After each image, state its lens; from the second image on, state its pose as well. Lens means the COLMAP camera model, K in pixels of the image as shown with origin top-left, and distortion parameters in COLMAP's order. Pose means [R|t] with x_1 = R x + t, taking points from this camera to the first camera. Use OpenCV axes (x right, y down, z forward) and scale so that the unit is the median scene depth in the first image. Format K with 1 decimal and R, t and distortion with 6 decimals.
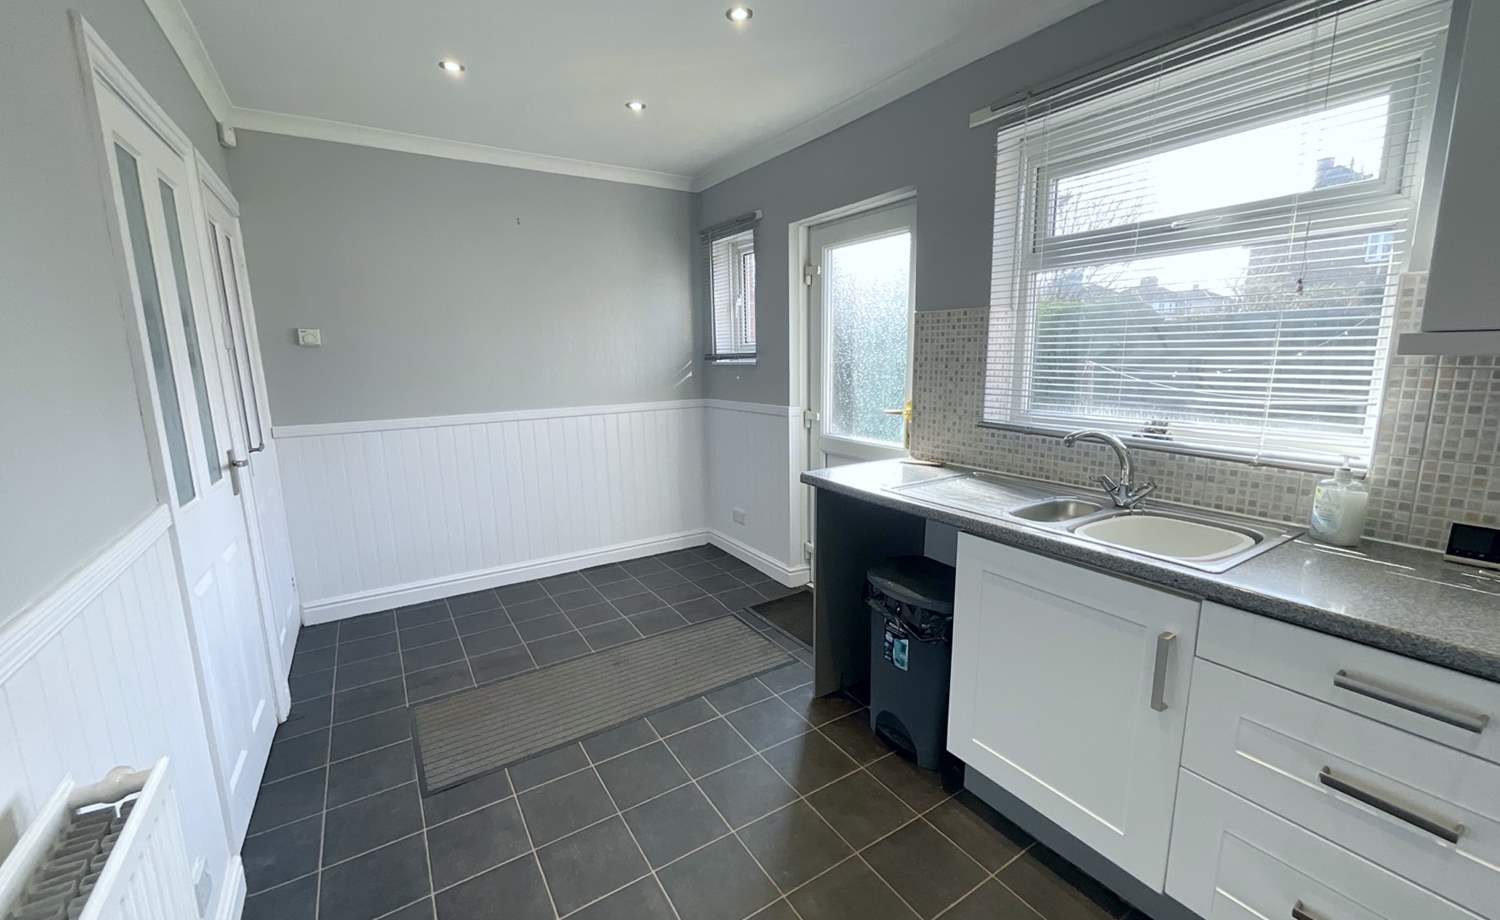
lens RADIAL K [[608.4, 0, 750.0], [0, 608.4, 460.0], [0, 0, 1]] dist [-0.003028, 0.002890]
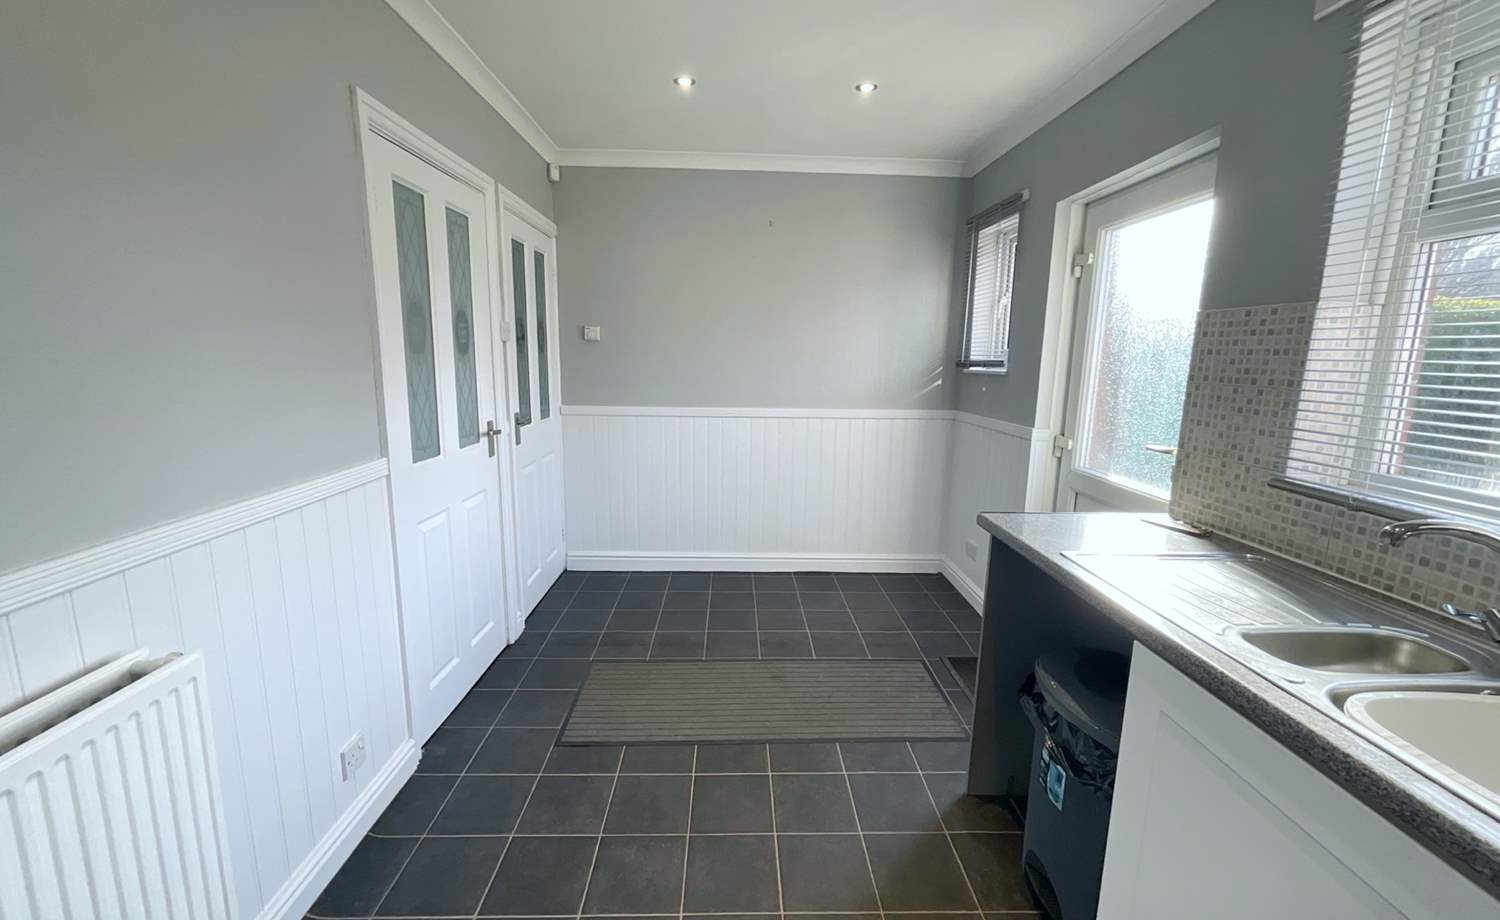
lens RADIAL K [[608.4, 0, 750.0], [0, 608.4, 460.0], [0, 0, 1]] dist [-0.003028, 0.002890]
pose [[0.857513, 0.119472, -0.500398, 0.208033], [-0.121561, 0.992173, 0.028570, -0.031917], [0.499895, 0.036330, 0.865324, 0.151558]]
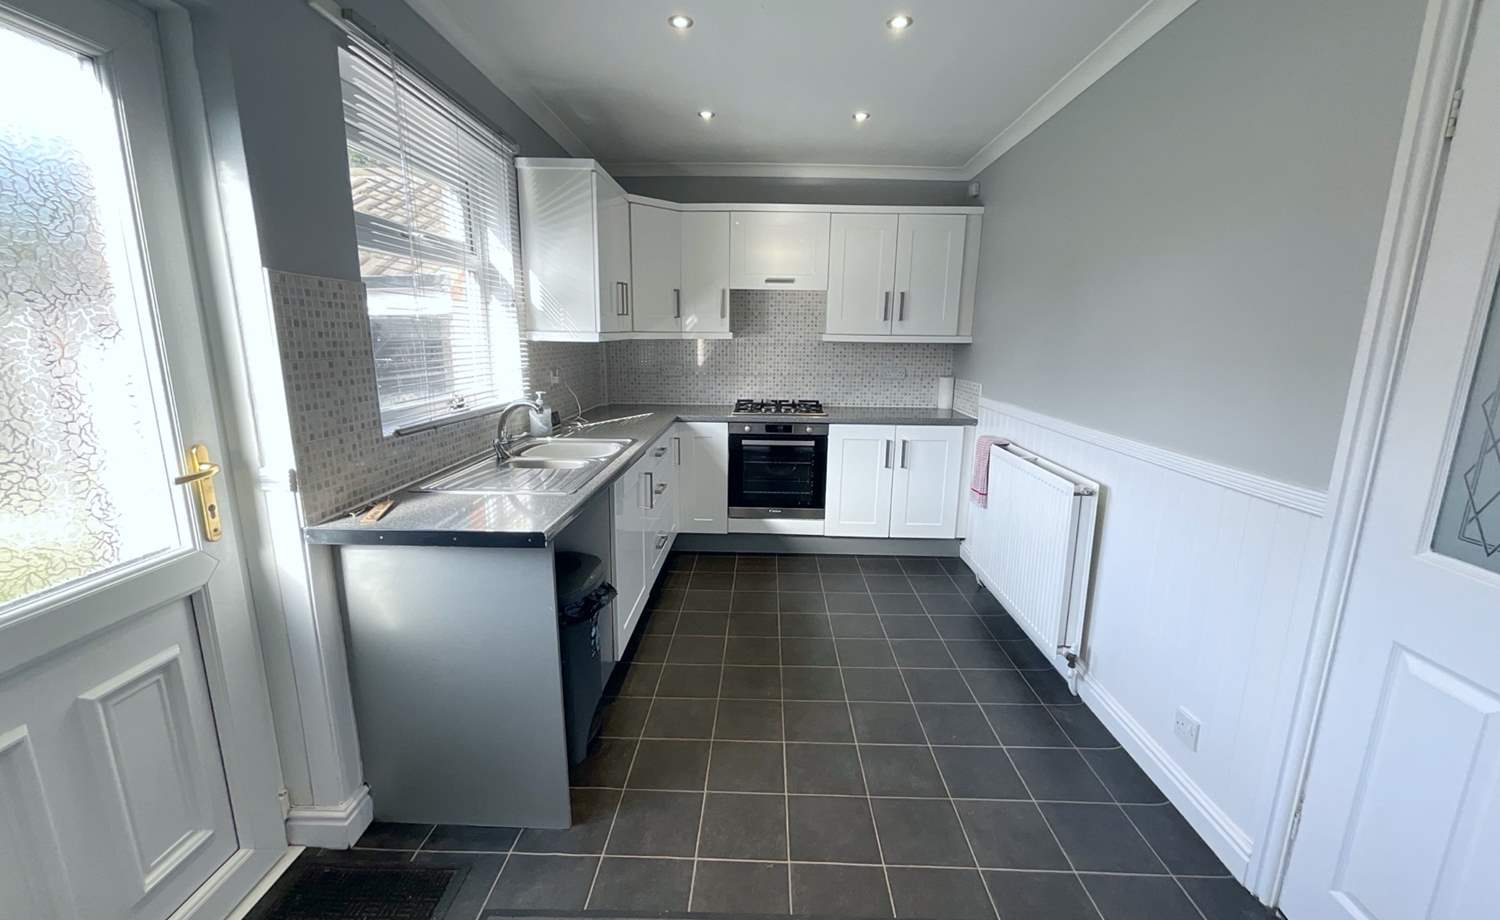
lens RADIAL K [[608.4, 0, 750.0], [0, 608.4, 460.0], [0, 0, 1]] dist [-0.003028, 0.002890]
pose [[-0.828632, -0.106018, 0.549662, -0.415375], [0.101302, 0.937292, 0.333498, -0.229725], [-0.550551, 0.332029, -0.765931, 1.283674]]
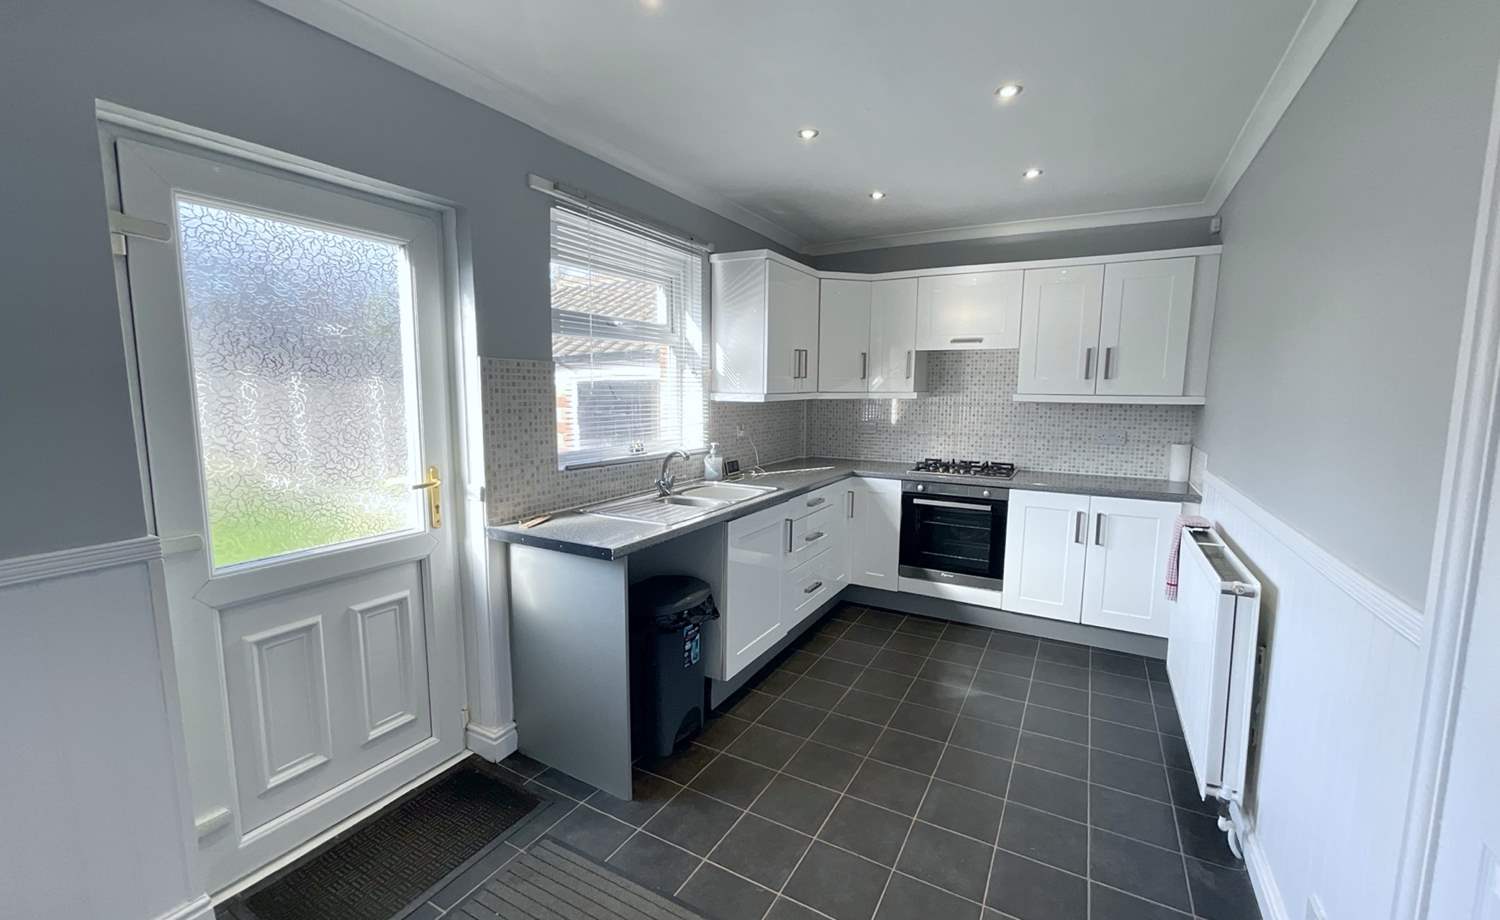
lens RADIAL K [[608.4, 0, 750.0], [0, 608.4, 460.0], [0, 0, 1]] dist [-0.003028, 0.002890]
pose [[-0.470906, -0.090042, 0.877576, -0.685884], [0.156590, 0.970449, 0.183597, -0.208642], [-0.868175, 0.223877, -0.442890, 1.122930]]
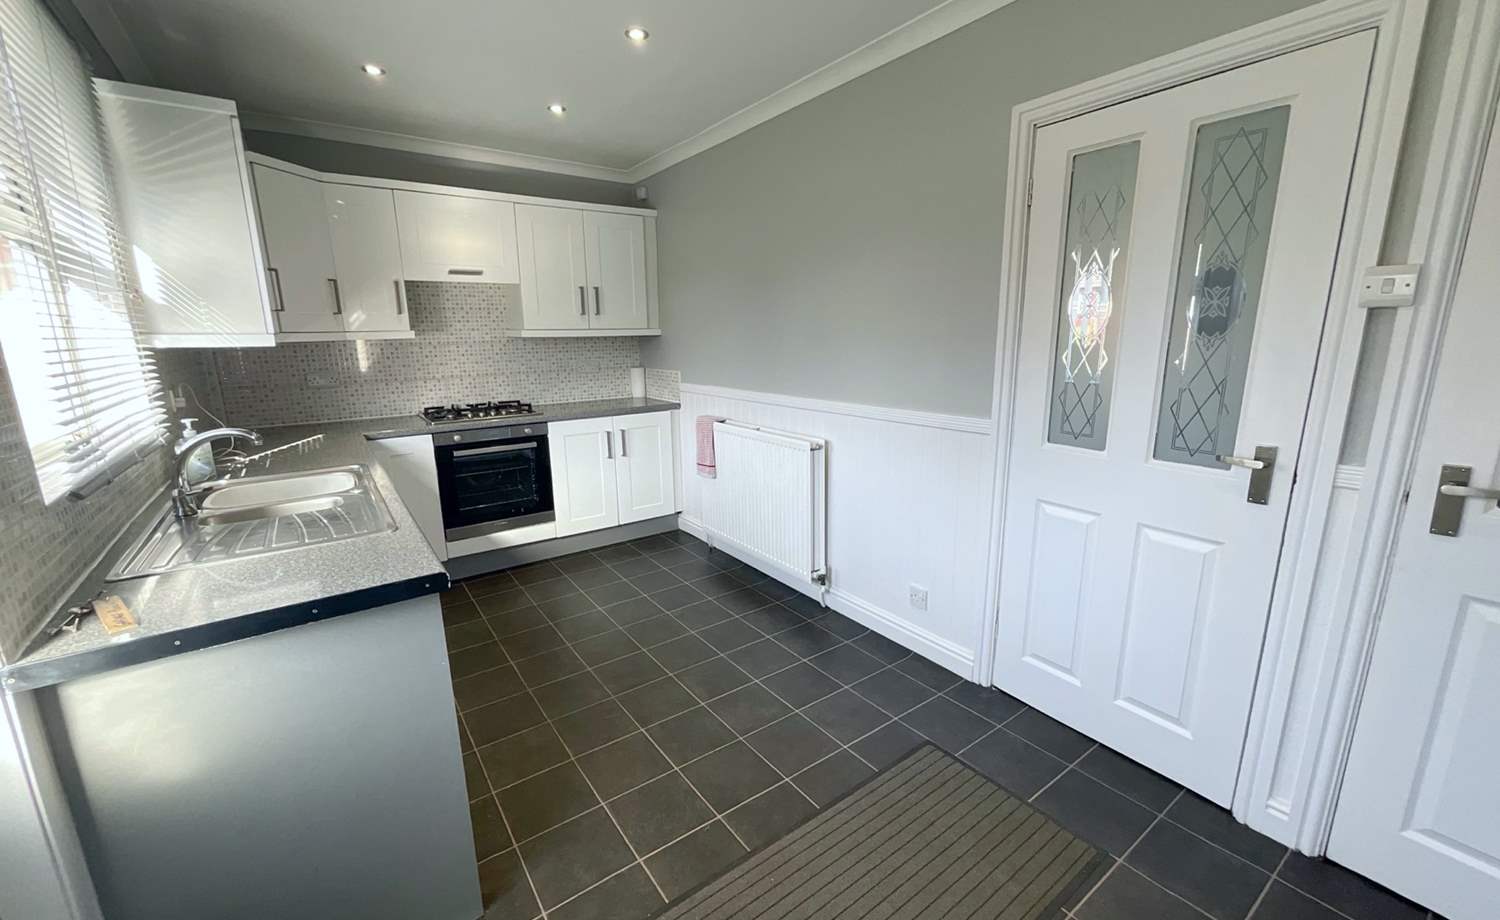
lens RADIAL K [[608.4, 0, 750.0], [0, 608.4, 460.0], [0, 0, 1]] dist [-0.003028, 0.002890]
pose [[-0.997880, 0.041935, -0.049768, -0.149448], [0.019870, 0.924530, 0.380592, -0.253169], [0.061972, 0.378796, -0.923403, 1.402568]]
